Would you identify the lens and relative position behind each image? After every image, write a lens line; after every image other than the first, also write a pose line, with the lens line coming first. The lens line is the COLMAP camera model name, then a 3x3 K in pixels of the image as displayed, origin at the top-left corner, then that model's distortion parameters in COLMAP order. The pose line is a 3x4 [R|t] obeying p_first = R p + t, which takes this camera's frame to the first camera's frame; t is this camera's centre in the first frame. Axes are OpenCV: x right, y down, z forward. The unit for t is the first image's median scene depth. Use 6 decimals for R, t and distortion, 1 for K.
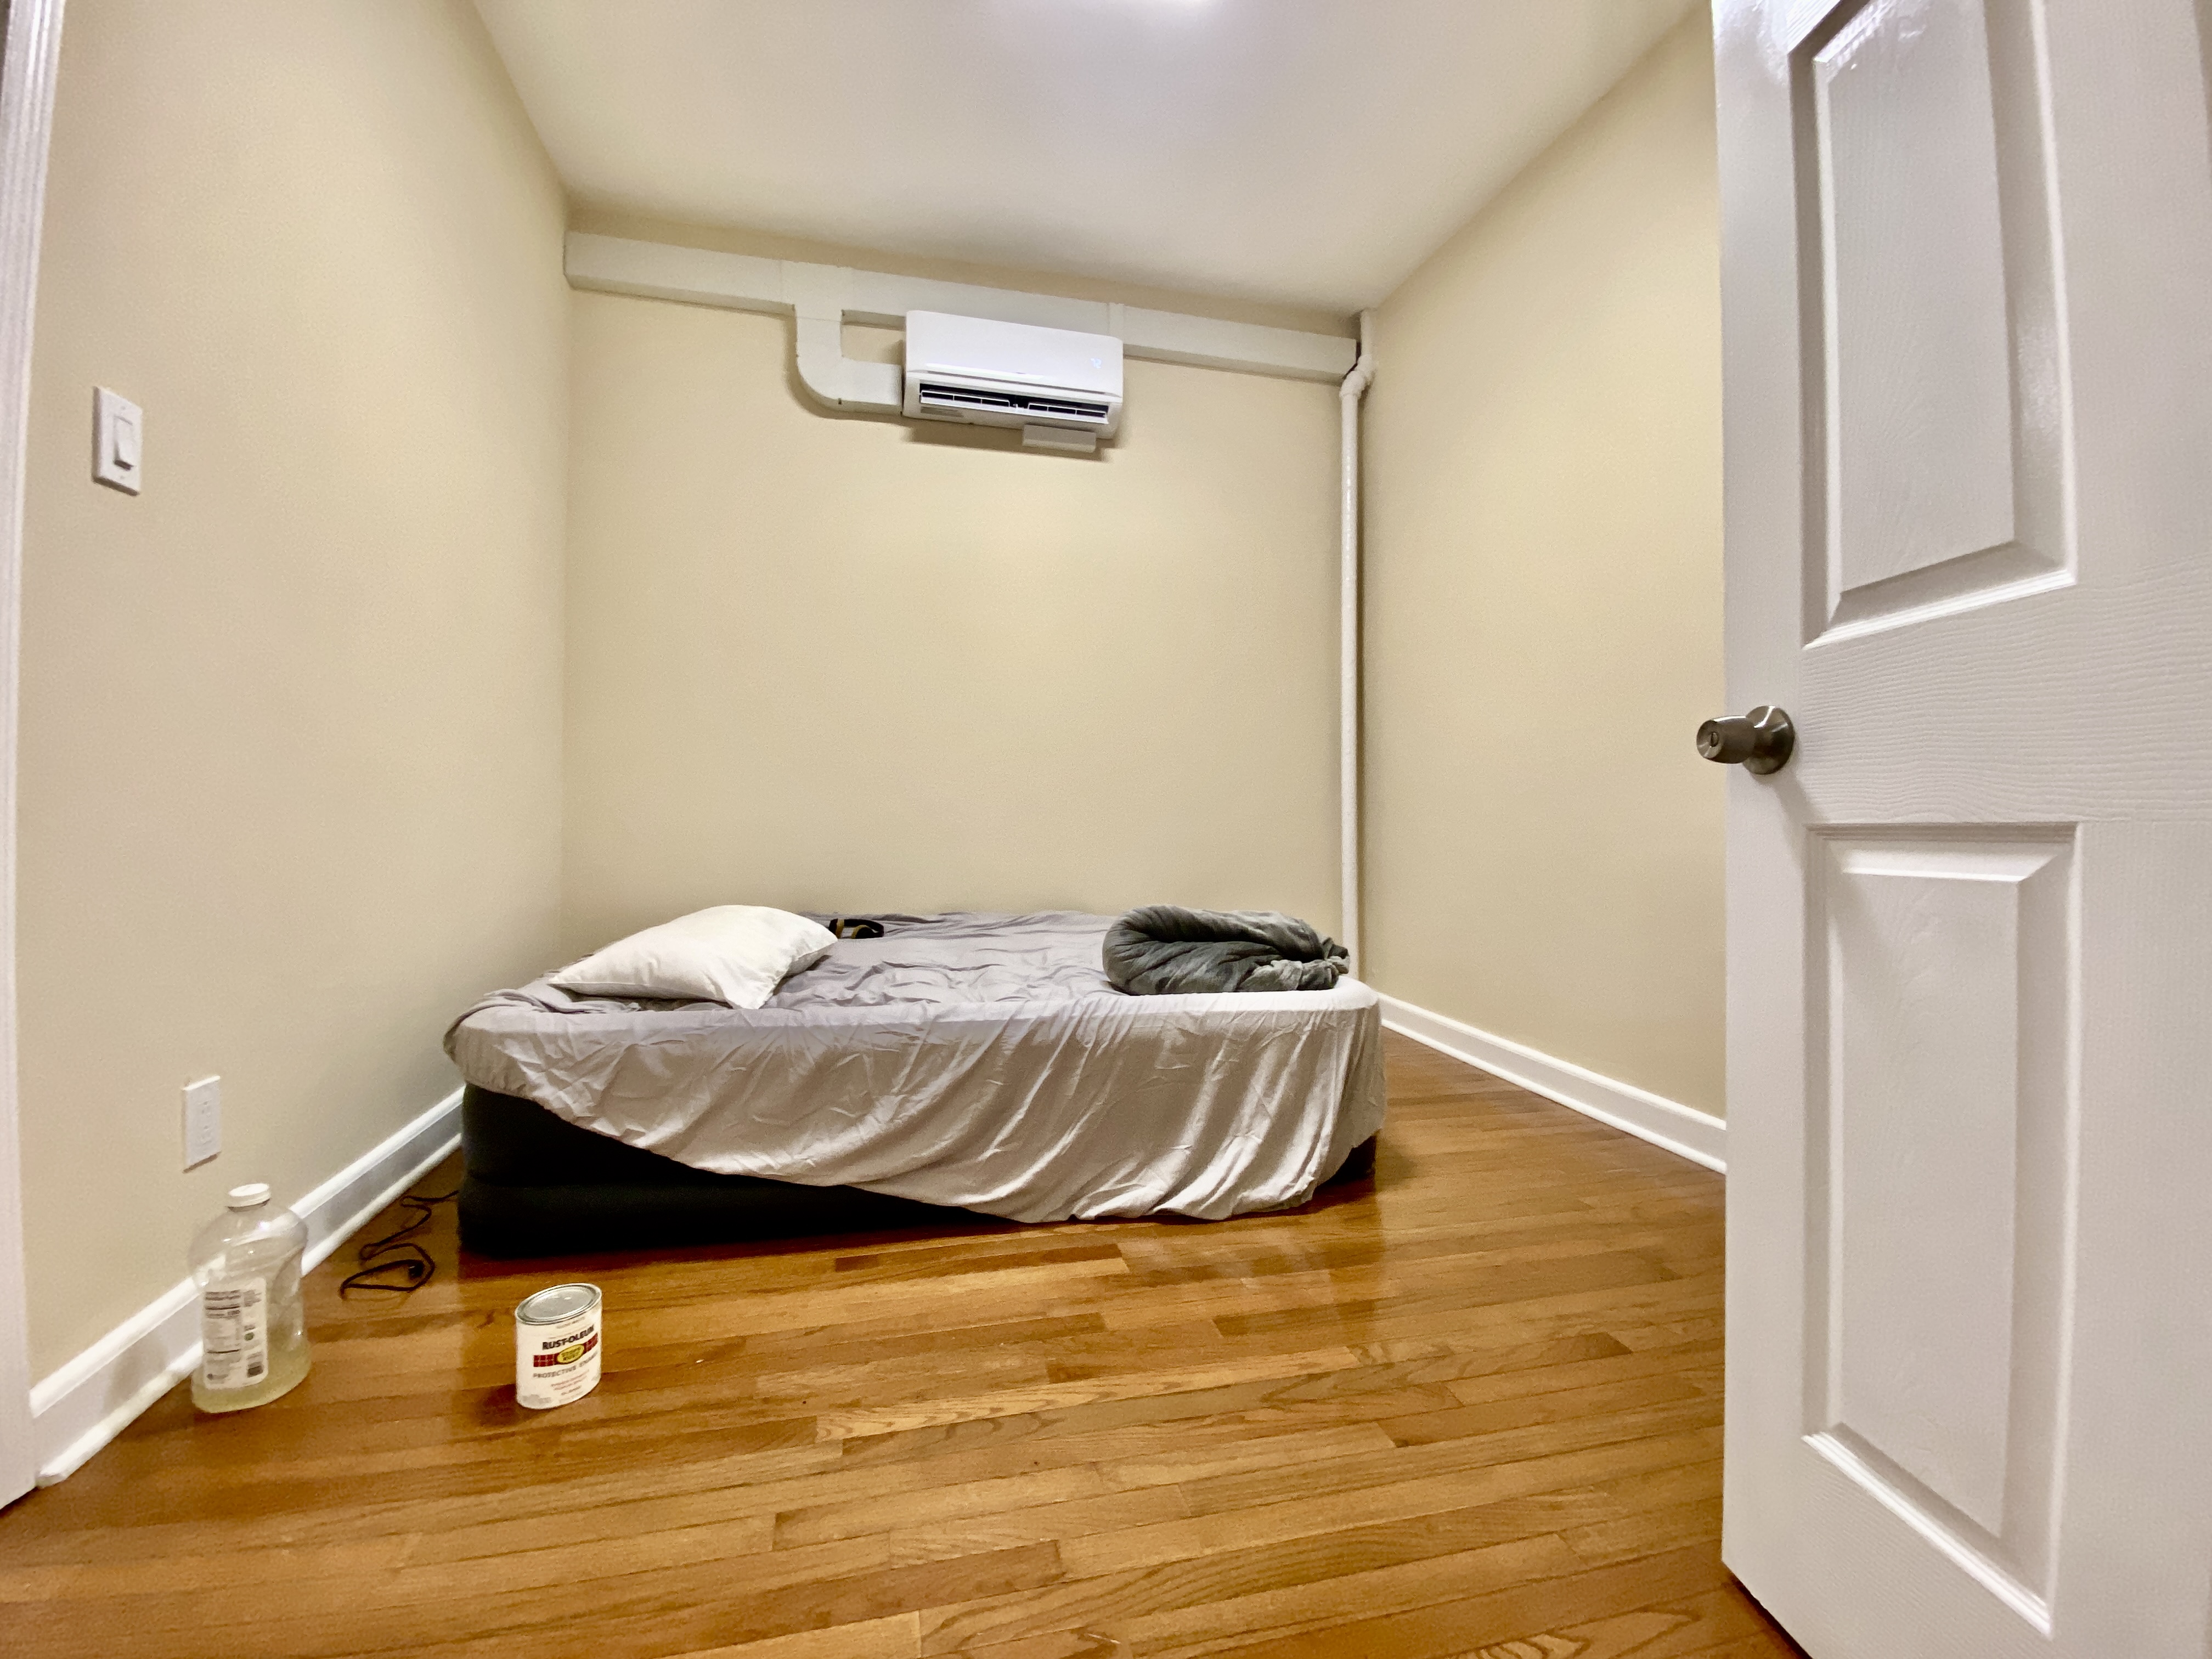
lens RADIAL K [[912.8, 0, 1093.1], [0, 912.8, 824.0], [0, 0, 1]] dist [0.045405, -0.022742]
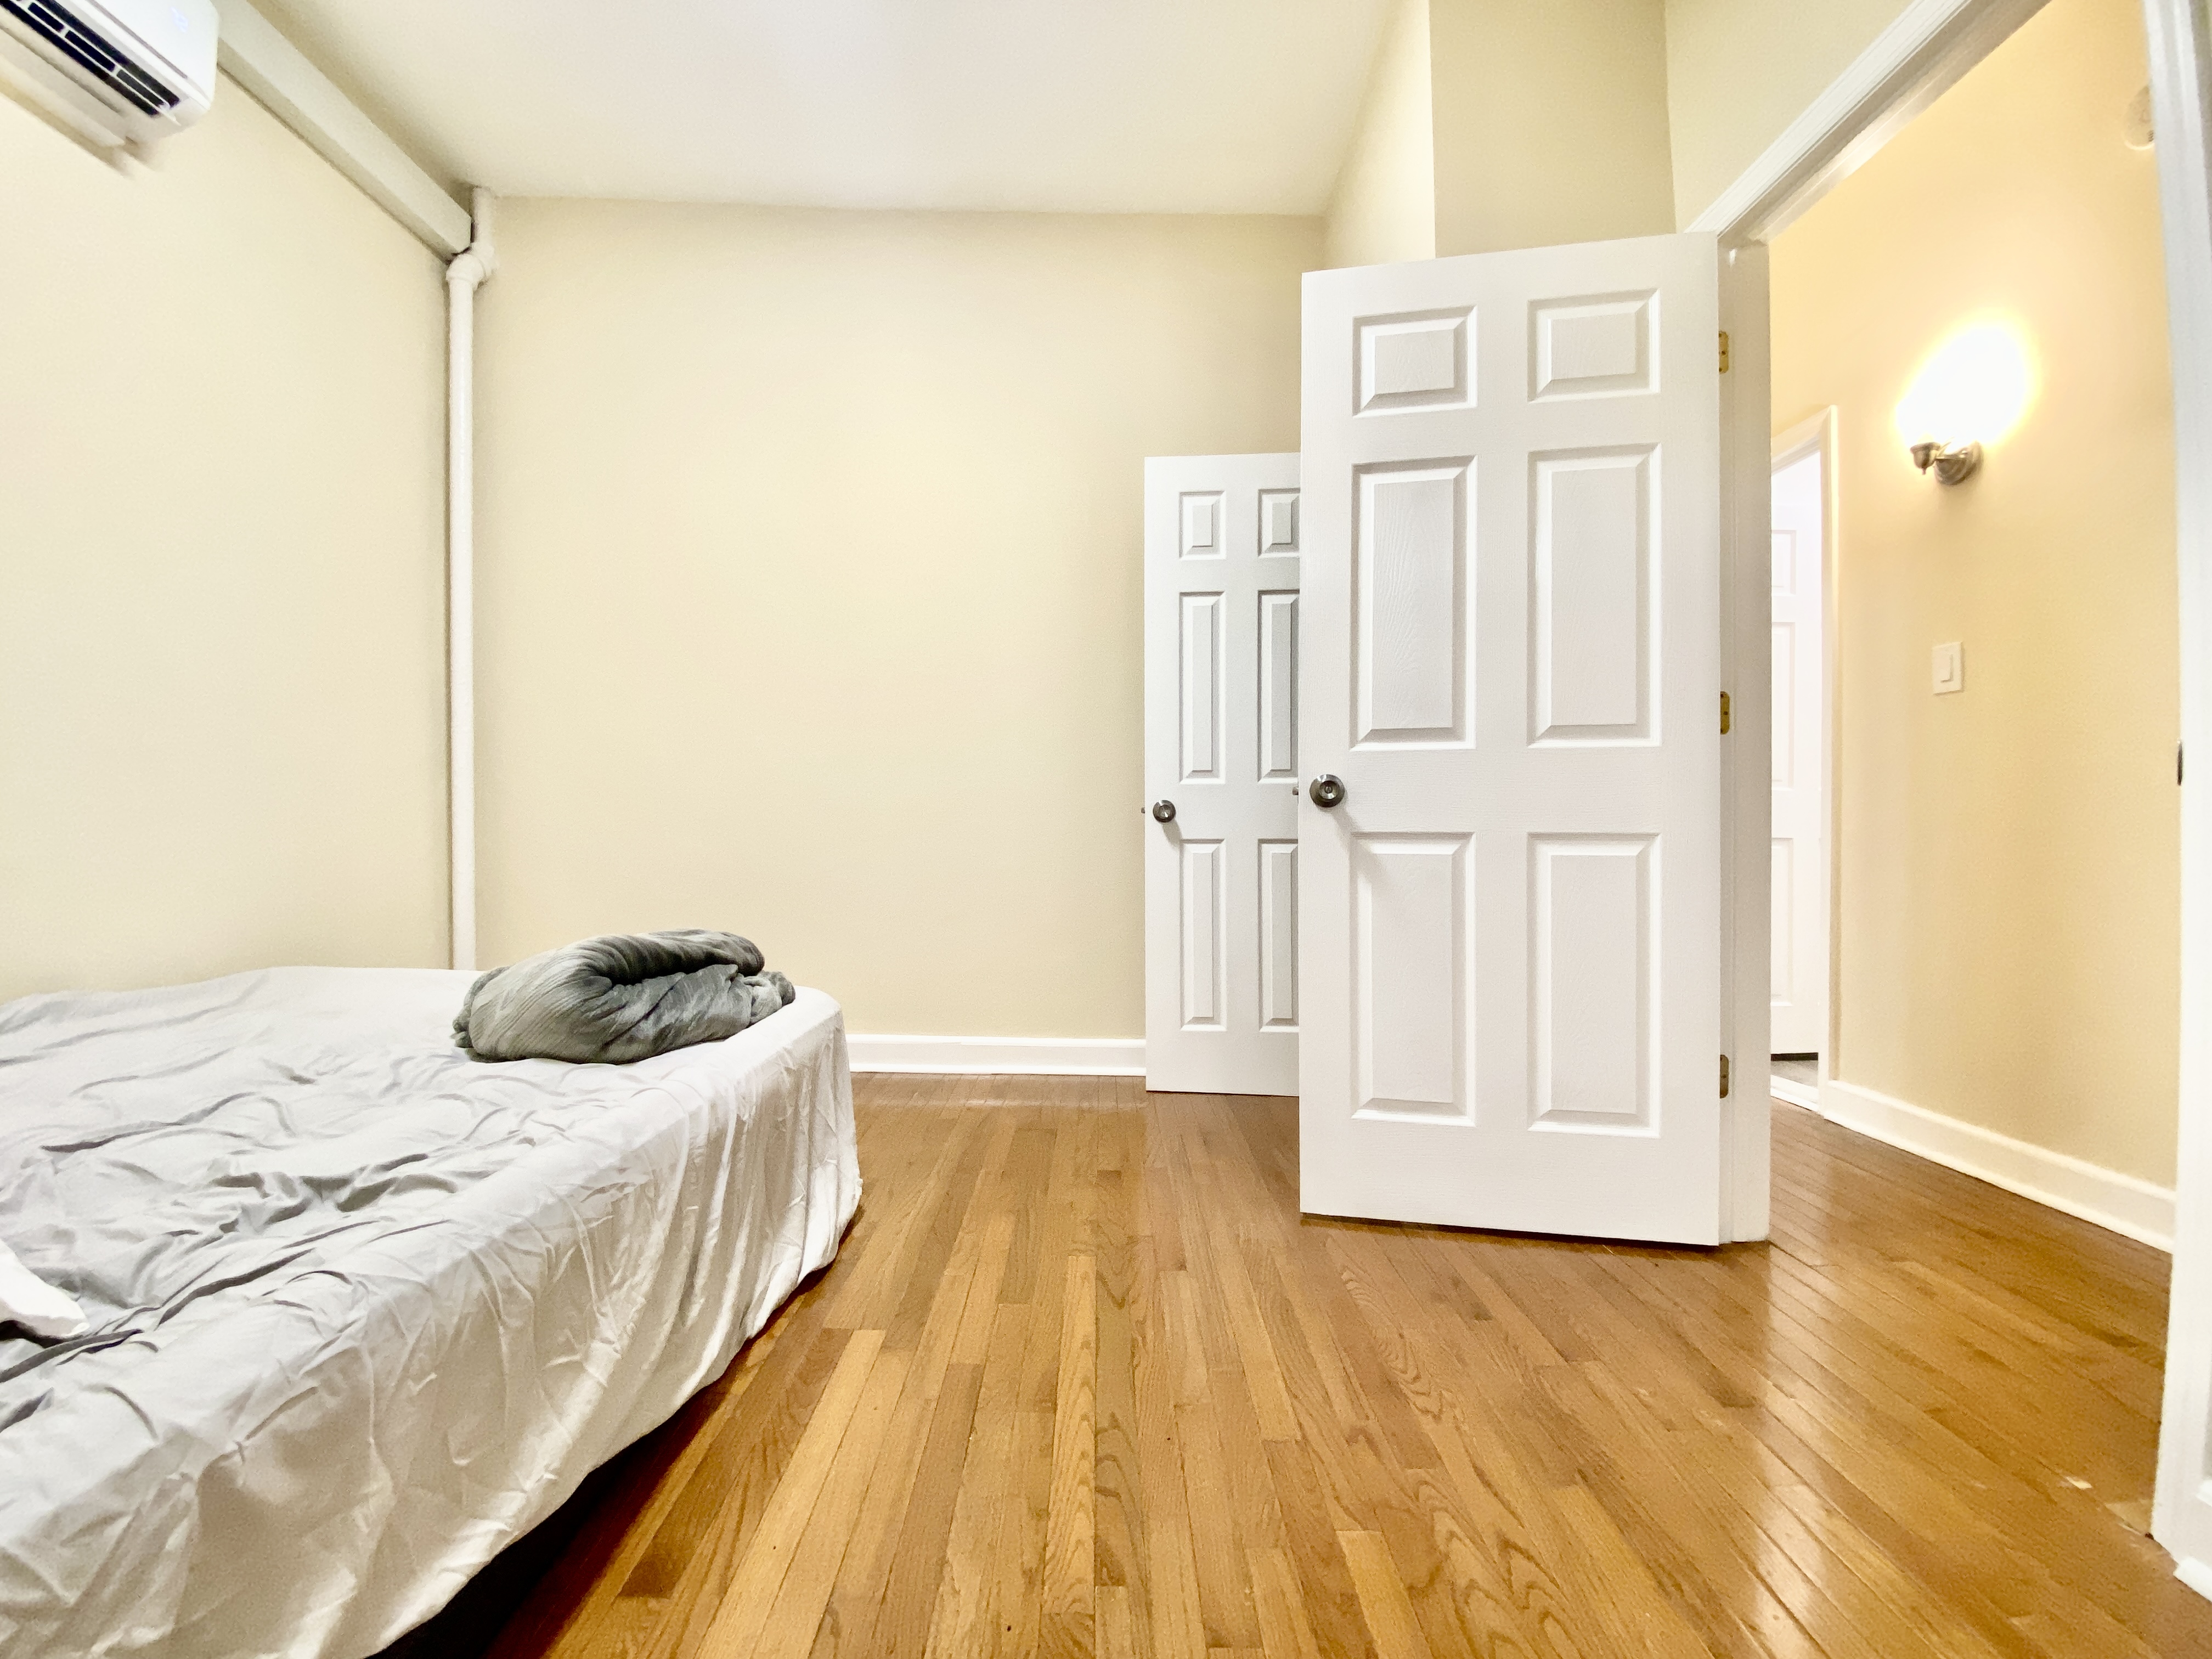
lens RADIAL K [[912.8, 0, 1093.1], [0, 912.8, 824.0], [0, 0, 1]] dist [0.045405, -0.022742]
pose [[0.240834, -0.008207, 0.970532, -0.799505], [-0.004005, 0.999947, 0.009449, -0.020070], [-0.970558, -0.006162, 0.240789, 0.598869]]
